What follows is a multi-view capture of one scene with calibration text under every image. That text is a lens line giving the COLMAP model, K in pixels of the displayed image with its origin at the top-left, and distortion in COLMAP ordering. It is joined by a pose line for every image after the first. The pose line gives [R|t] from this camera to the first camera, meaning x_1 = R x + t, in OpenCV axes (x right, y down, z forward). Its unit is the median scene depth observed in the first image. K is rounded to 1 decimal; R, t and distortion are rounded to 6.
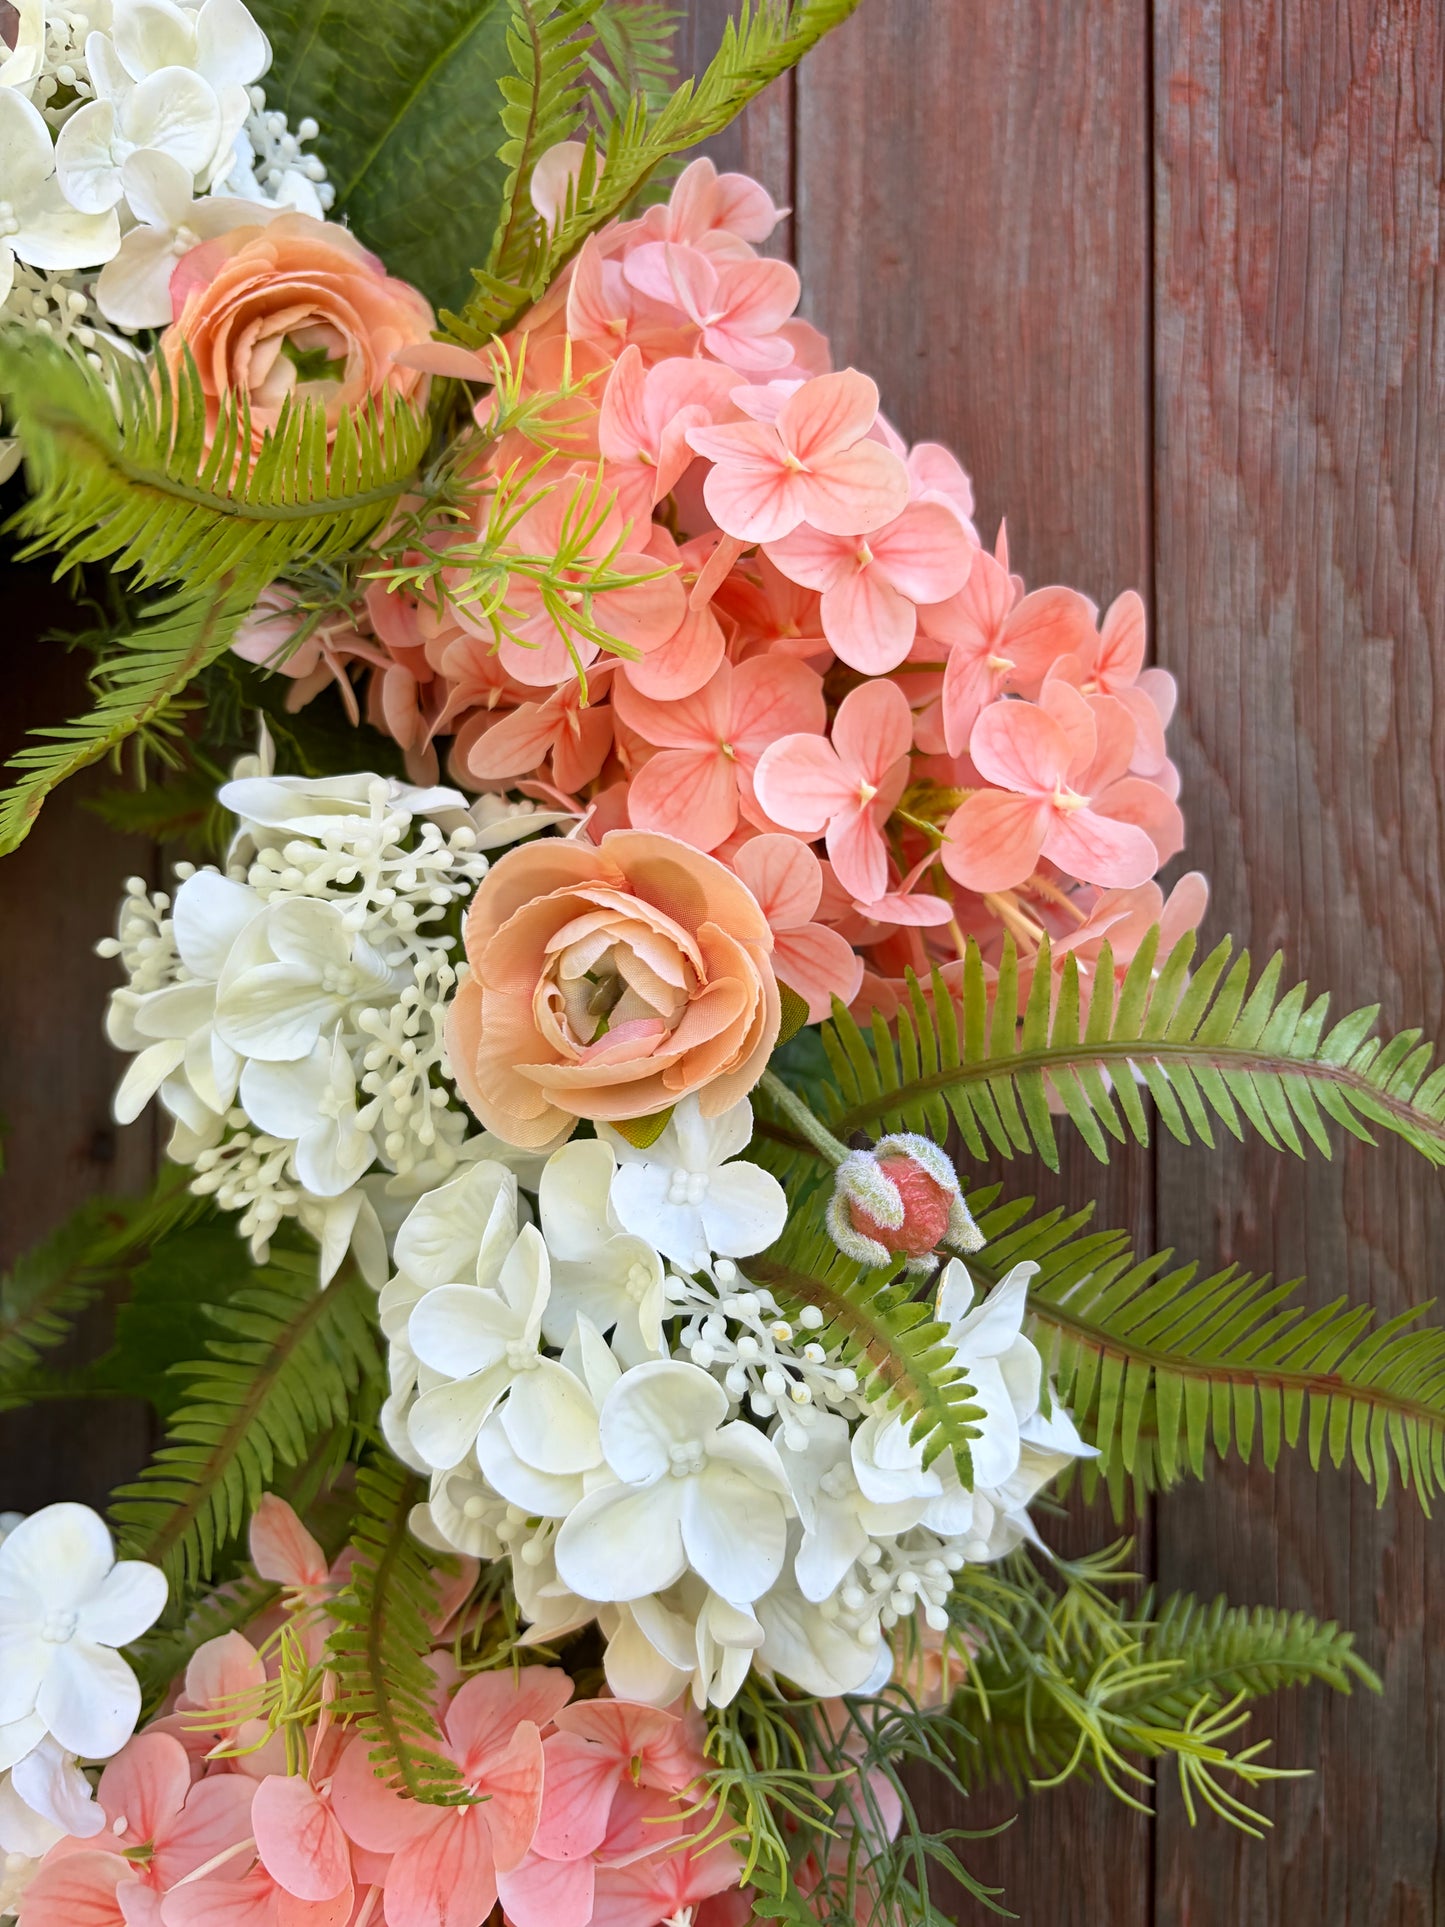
lens RADIAL K [[1536.5, 0, 725.6], [0, 1536.5, 951.2], [0, 0, 1]] dist [-0.006556, -0.001731]
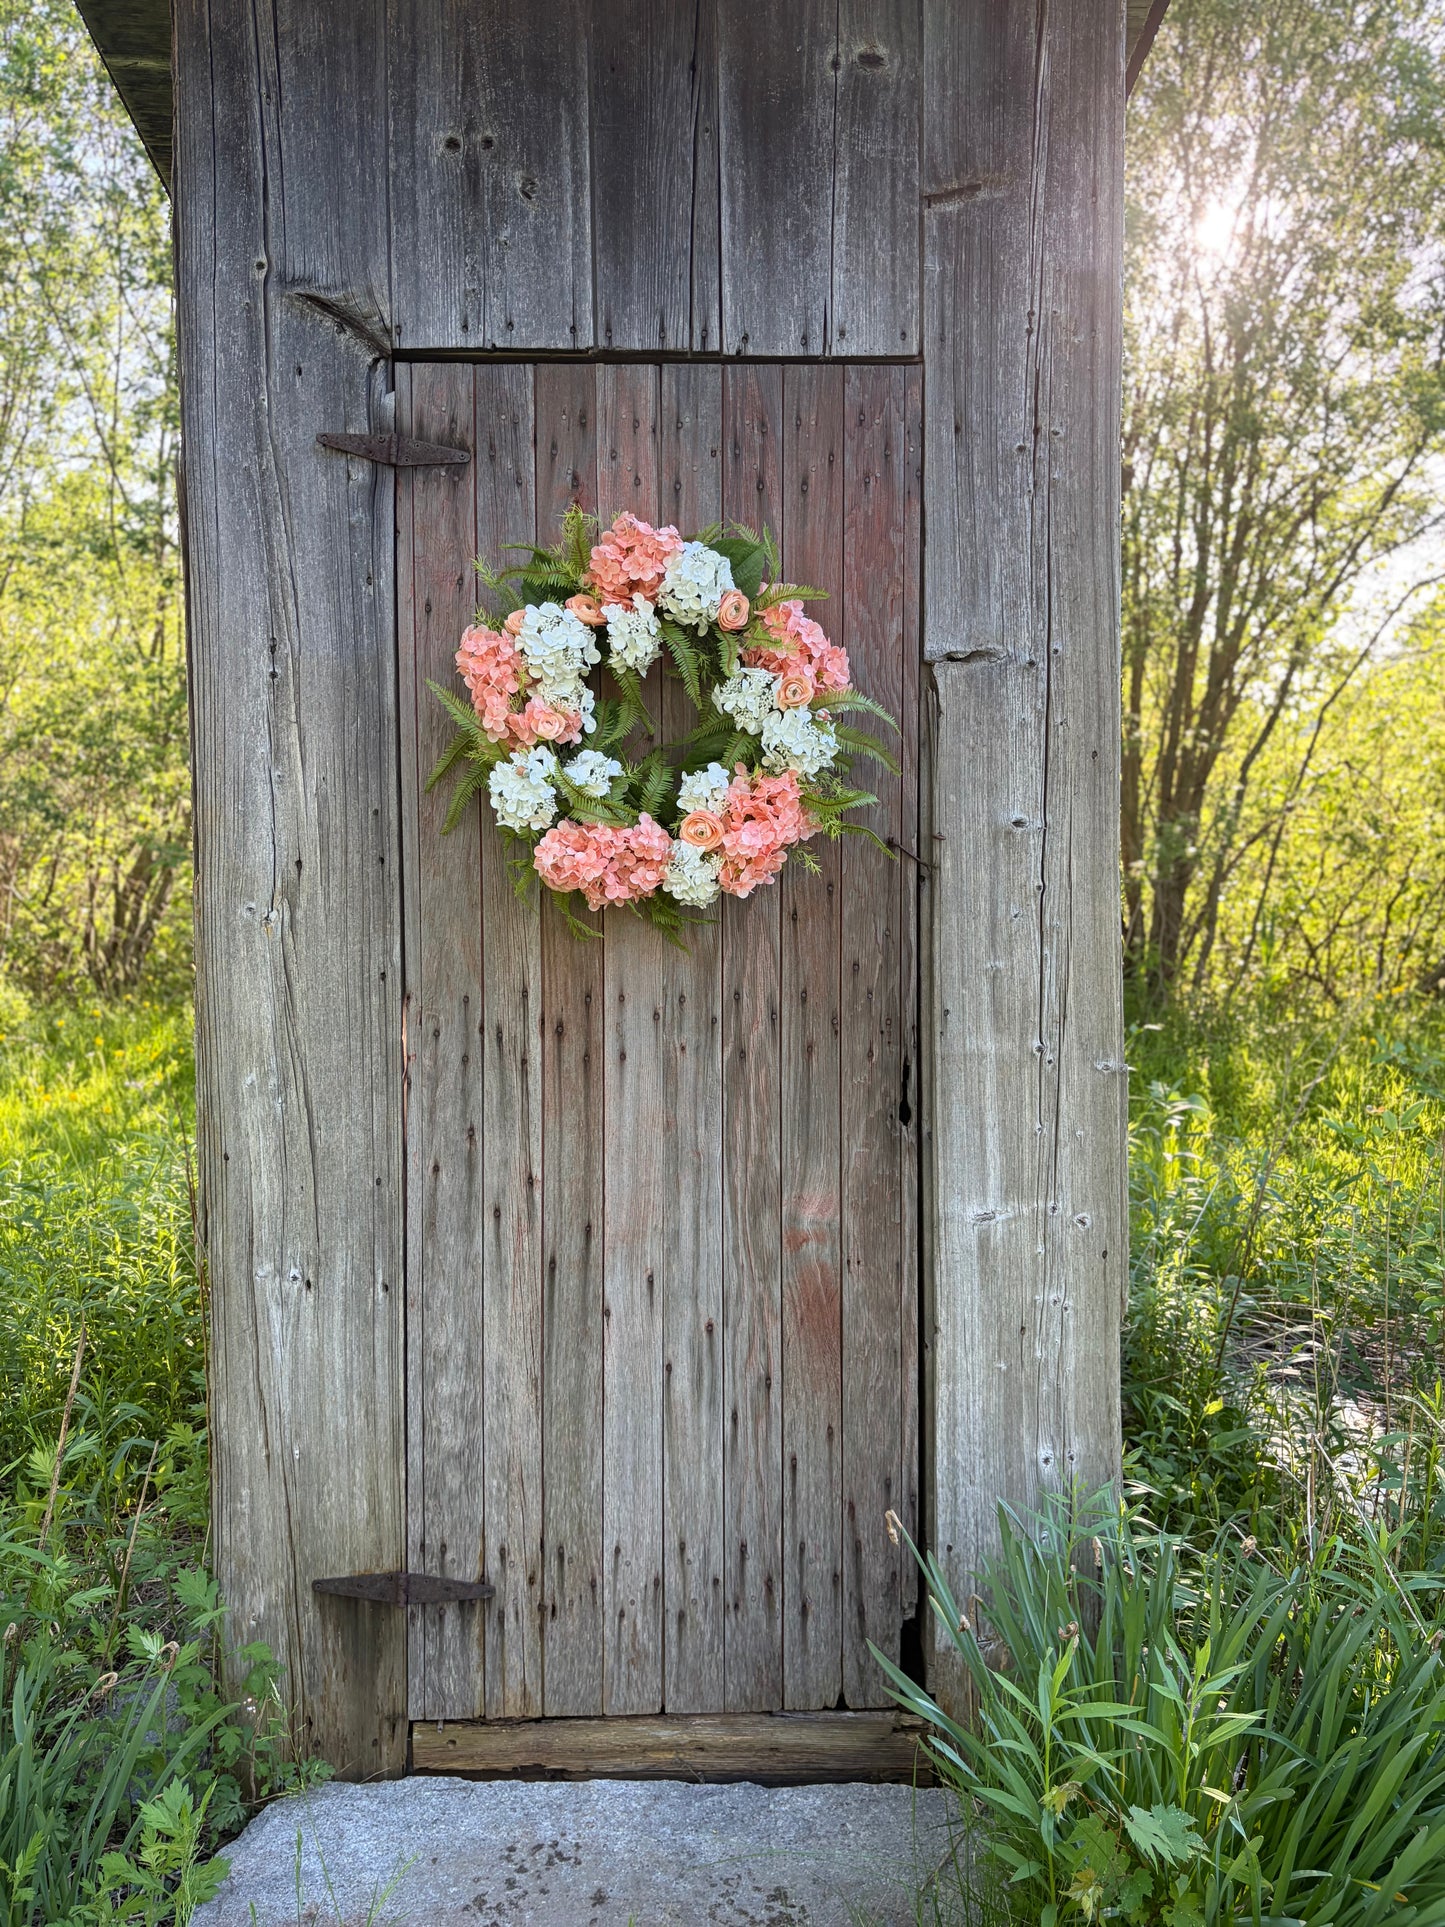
lens RADIAL K [[1446.4, 0, 721.3], [0, 1446.4, 973.6], [0, 0, 1]] dist [0.068244, -0.133280]
pose [[0.969597, -0.024450, 0.243482, -2.338844], [0.001352, 0.995516, 0.094586, 0.776662], [-0.244703, -0.091381, 0.965282, -6.576419]]
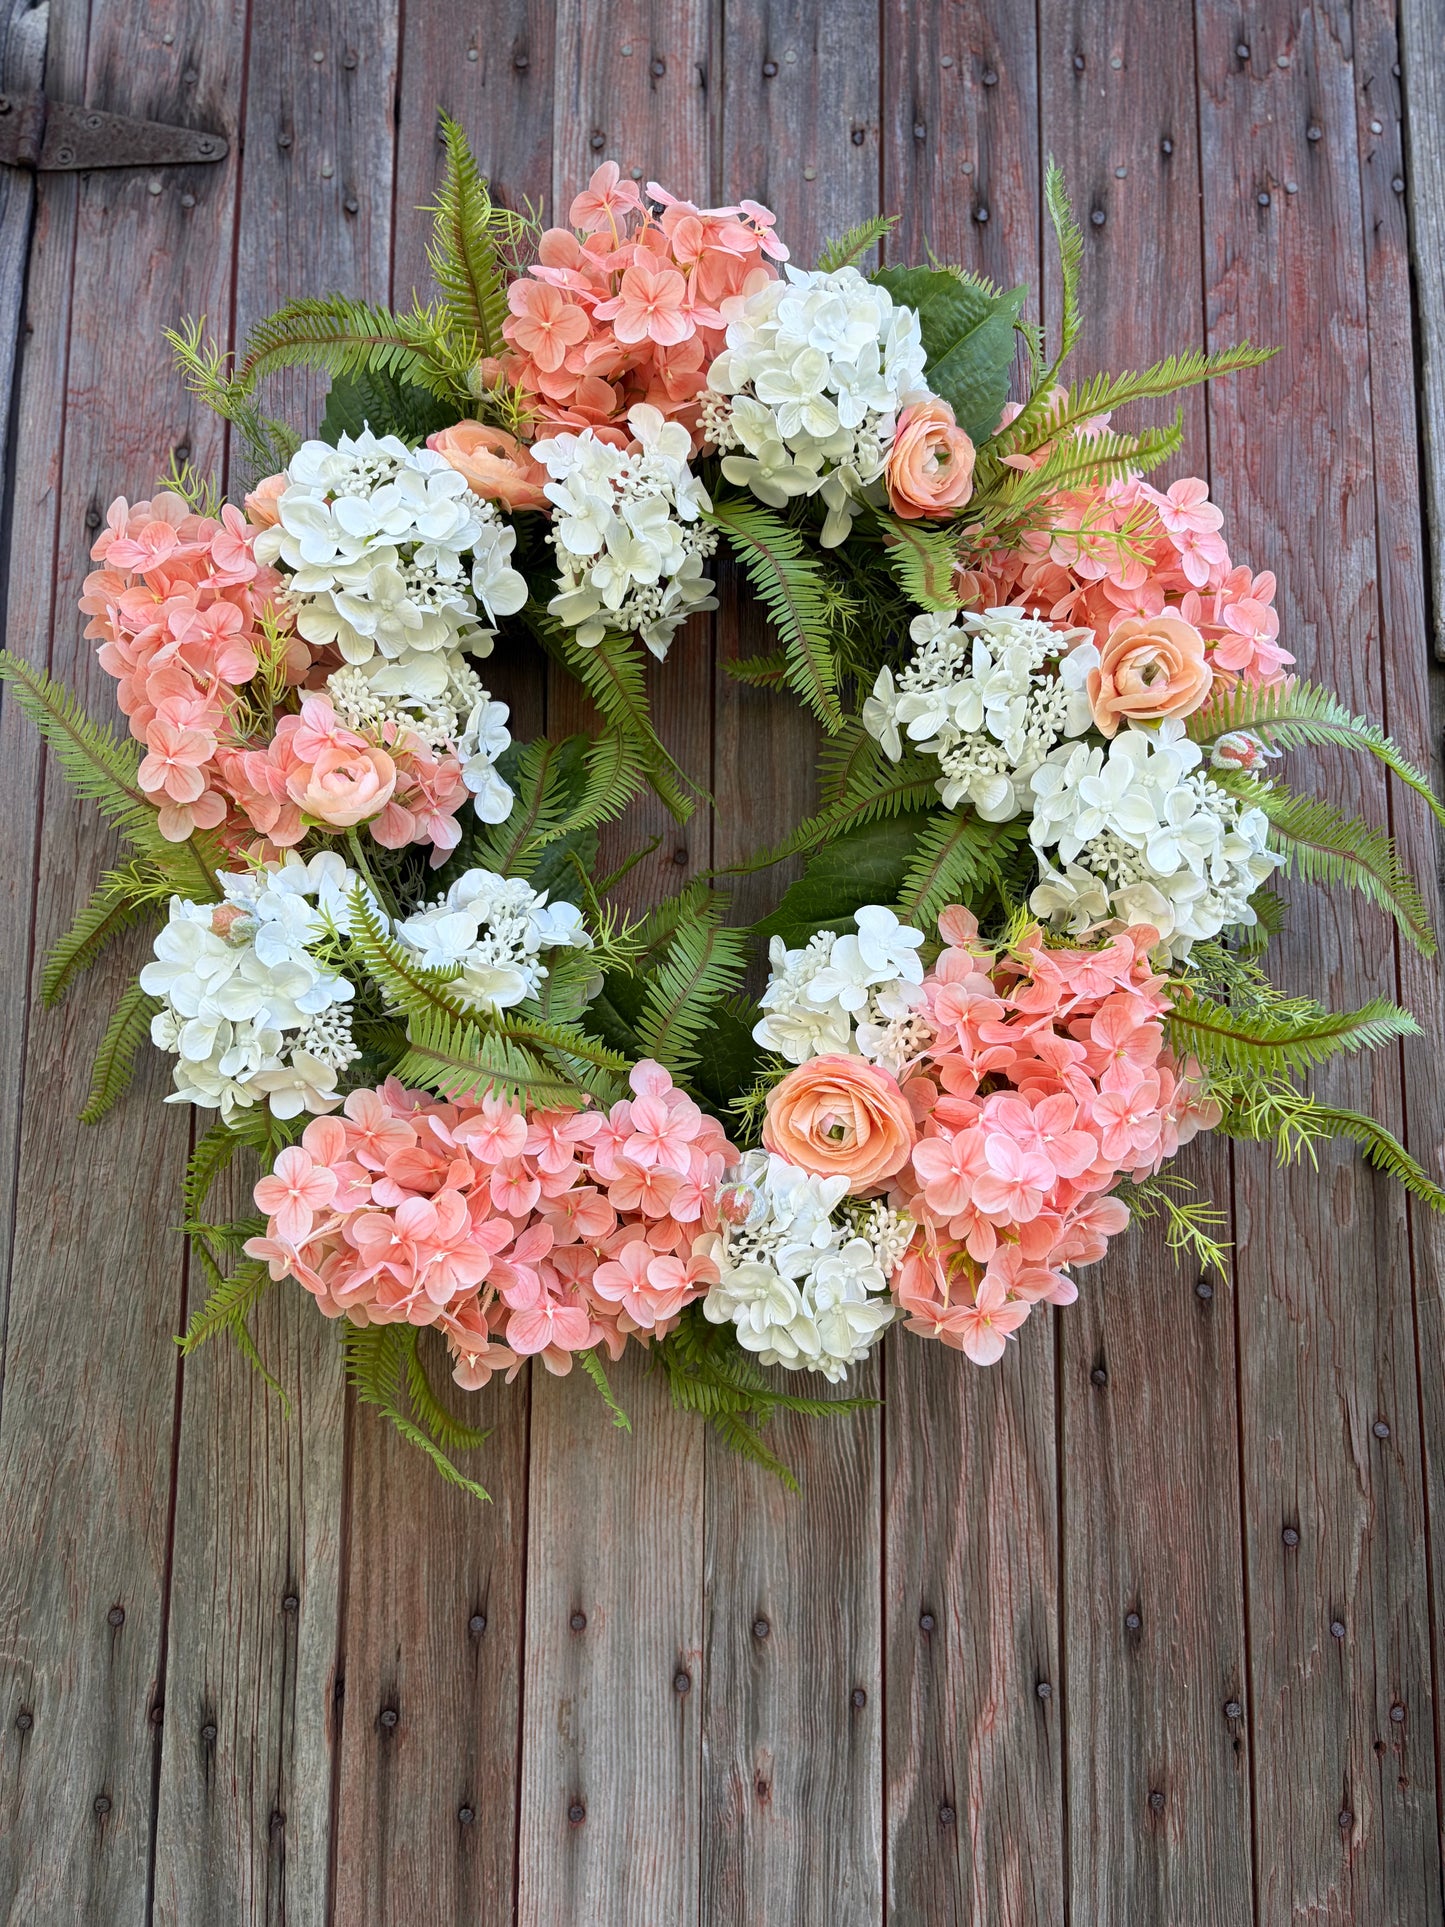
lens RADIAL K [[1462.5, 0, 728.4], [0, 1462.5, 974.8], [0, 0, 1]] dist [0.046939, -0.059918]
pose [[0.978295, 0.024352, 0.205782, -1.194888], [-0.007743, 0.996673, -0.081133, 0.699594], [-0.207074, 0.077779, 0.975229, -1.278498]]
